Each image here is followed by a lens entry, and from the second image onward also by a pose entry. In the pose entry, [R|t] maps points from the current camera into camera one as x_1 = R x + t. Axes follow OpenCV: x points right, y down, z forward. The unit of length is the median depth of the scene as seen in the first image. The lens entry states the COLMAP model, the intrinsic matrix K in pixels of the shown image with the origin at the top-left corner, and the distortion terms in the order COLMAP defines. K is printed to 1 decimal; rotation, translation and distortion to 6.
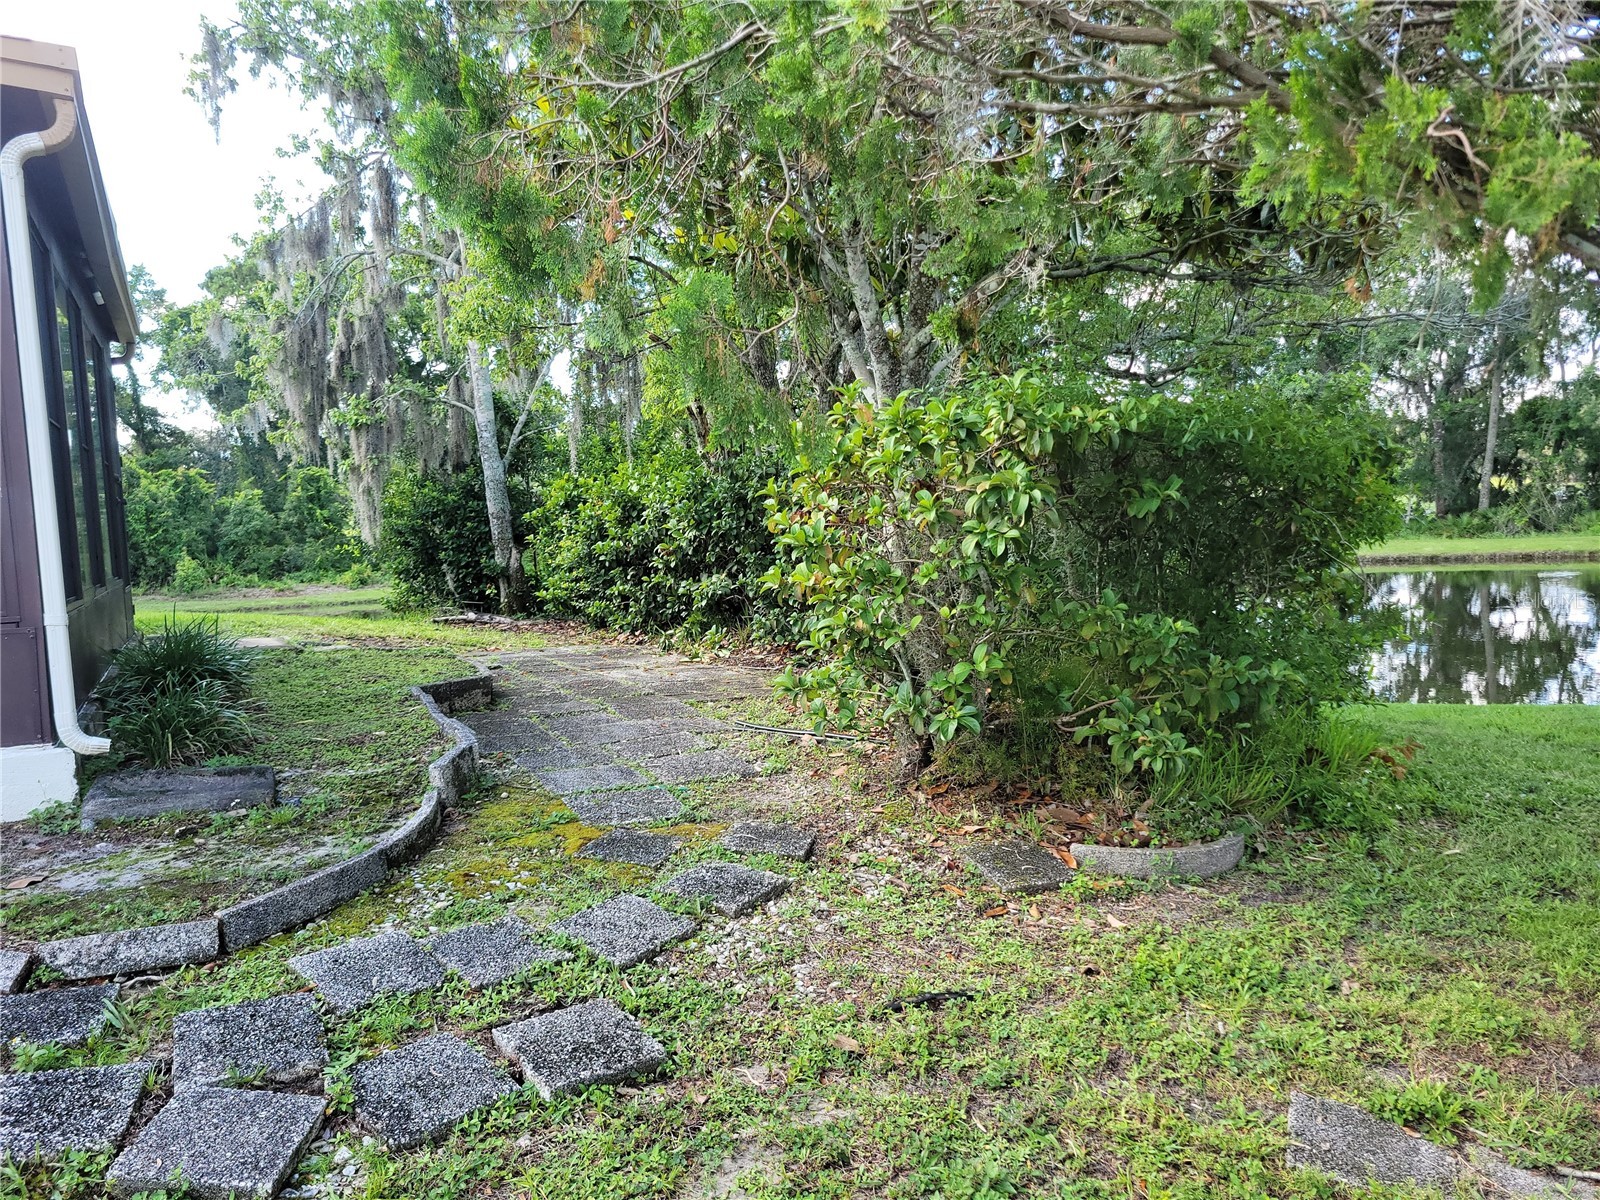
lens RADIAL K [[1203.9, 0, 795.7], [0, 1203.9, 613.1], [0, 0, 1]] dist [0.055995, -0.032037]
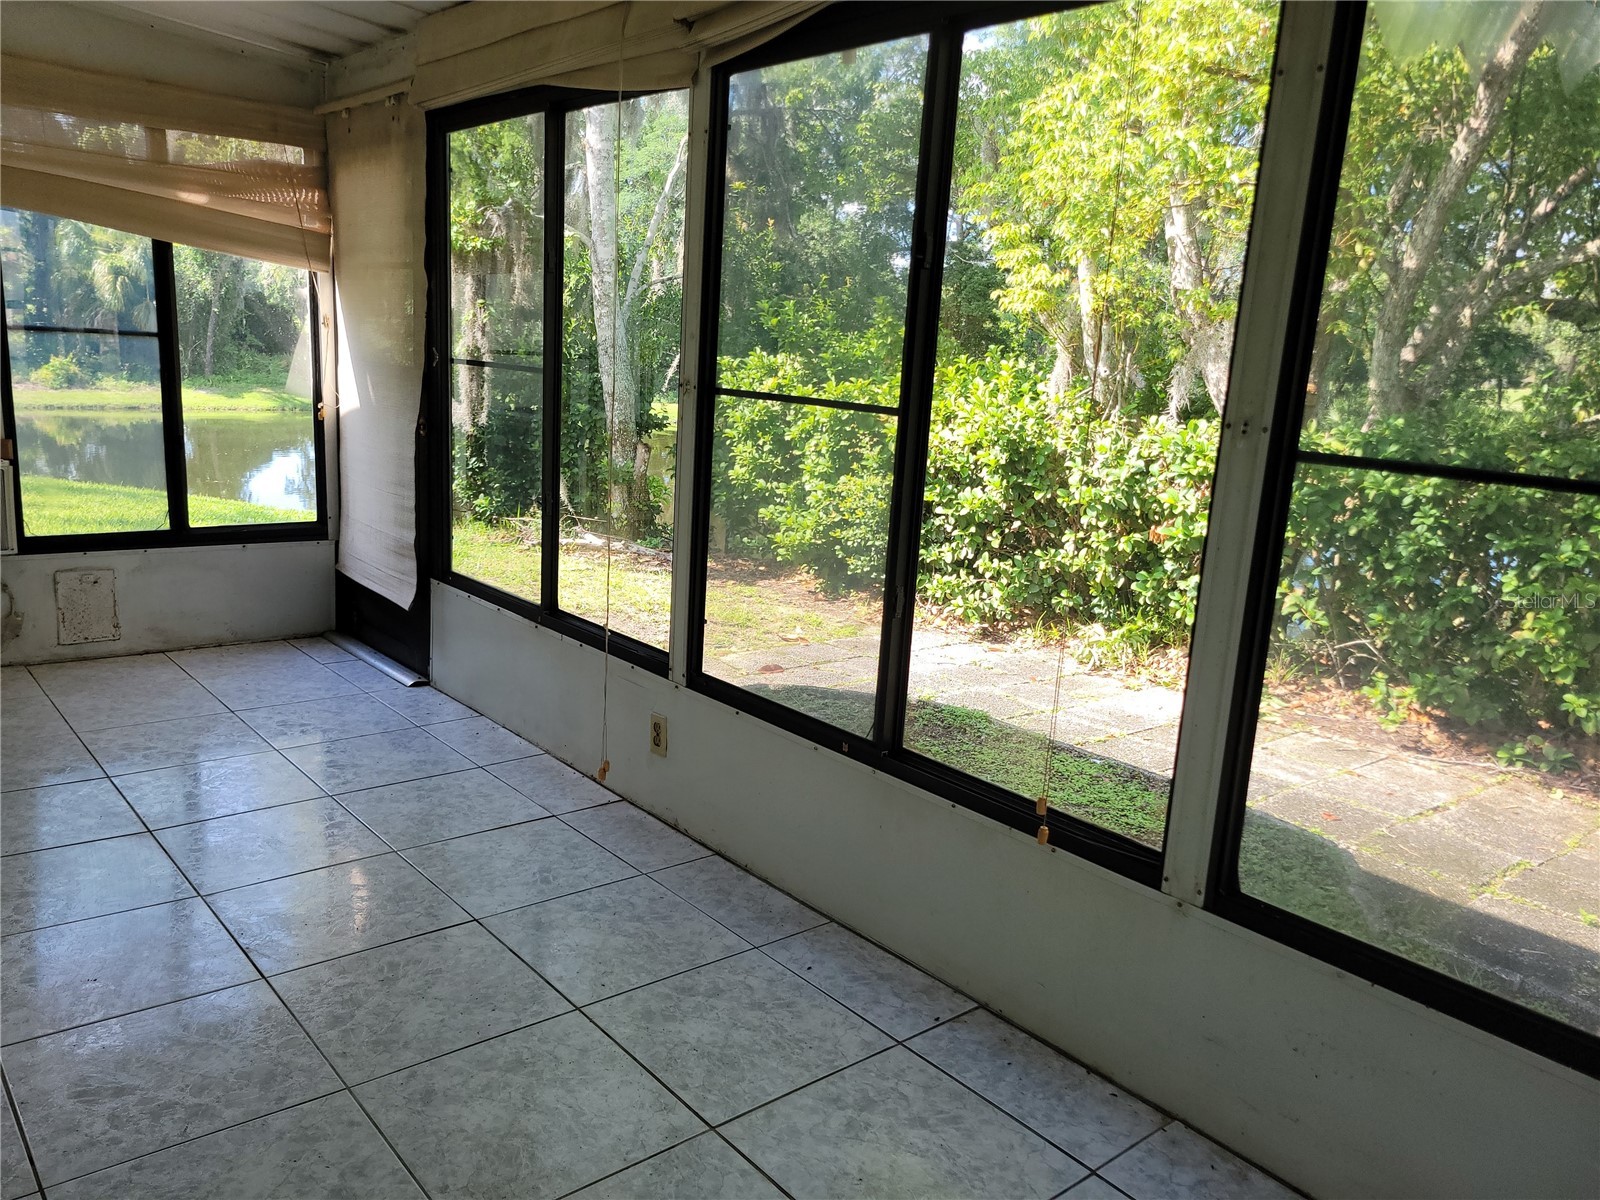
lens RADIAL K [[1203.9, 0, 791.3], [0, 1203.9, 609.9], [0, 0, 1]] dist [0.055995, -0.032037]
pose [[0.964525, 0.041905, 0.260643, -0.328520], [-0.077664, 0.988671, 0.128446, -0.055590], [-0.252308, -0.144132, 0.956853, 0.273744]]
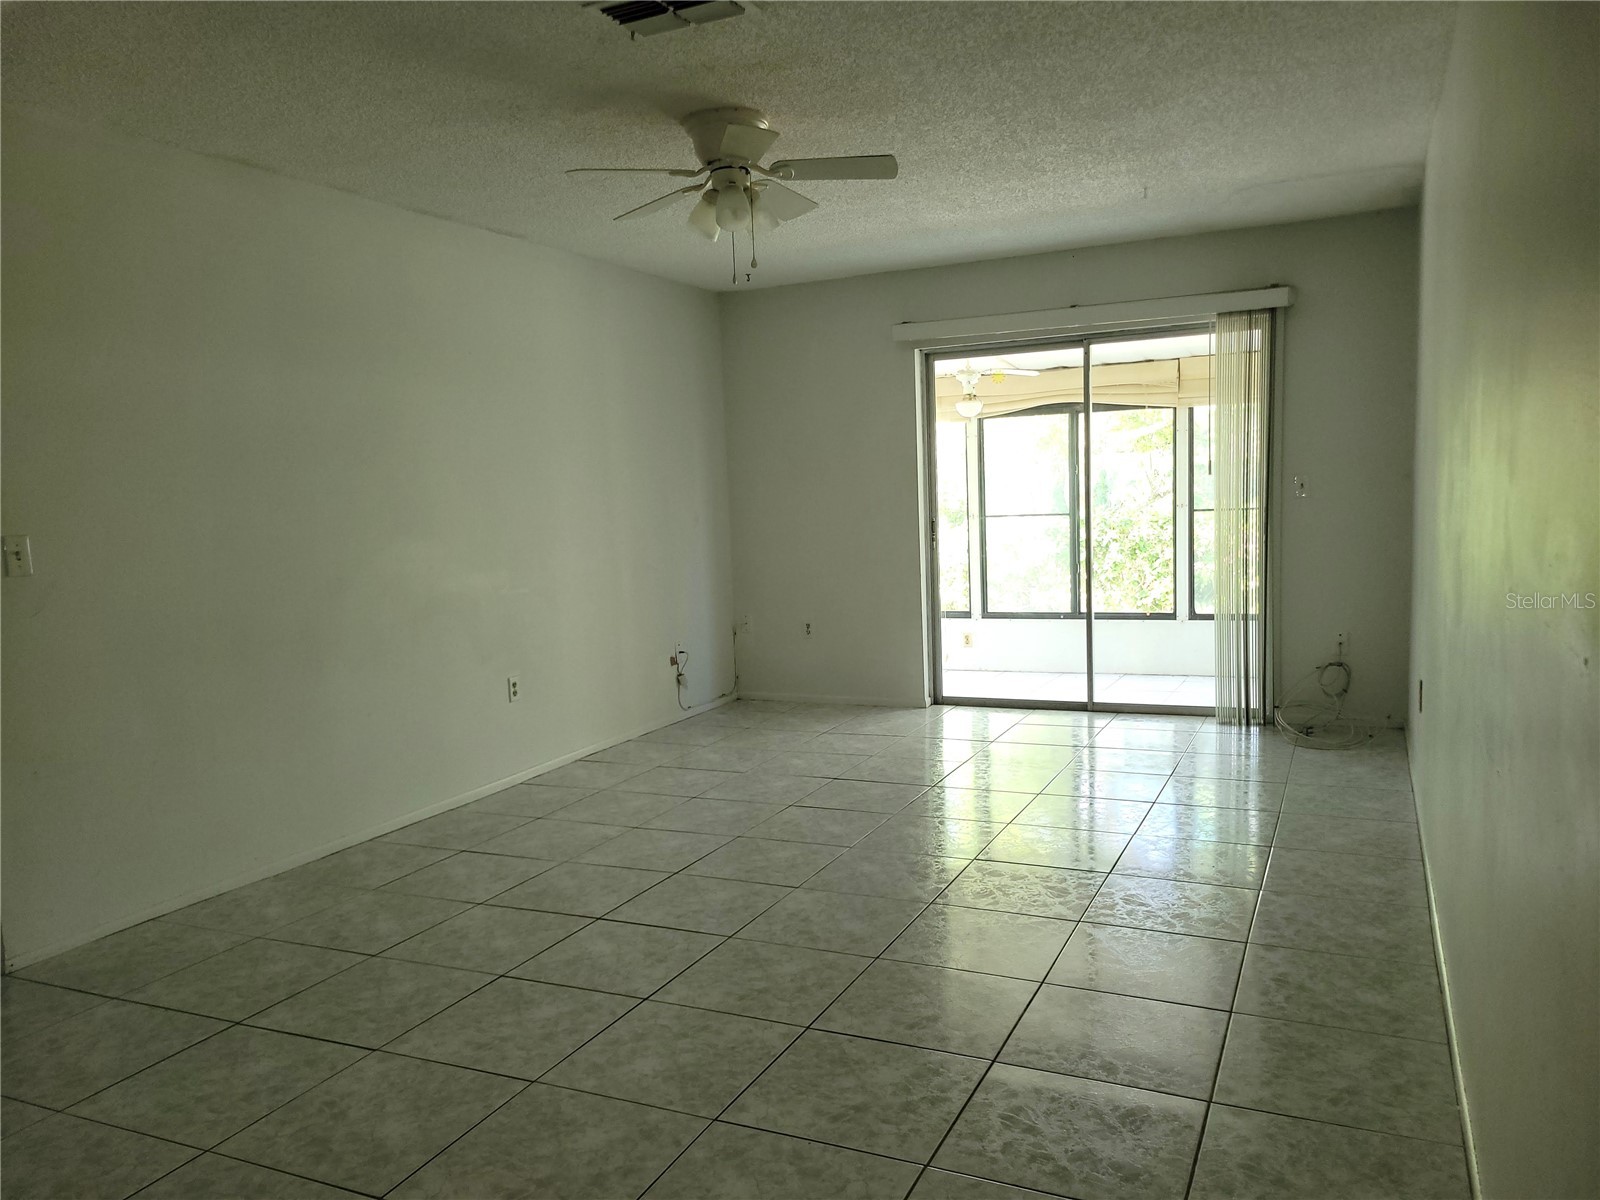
lens RADIAL K [[1203.9, 0, 812.5], [0, 1203.9, 604.8], [0, 0, 1]] dist [0.055995, -0.032037]
pose [[0.778072, -0.052214, 0.626002, -0.783119], [0.061922, 0.998061, 0.006282, -0.027371], [-0.625116, 0.033876, 0.779796, 0.032138]]
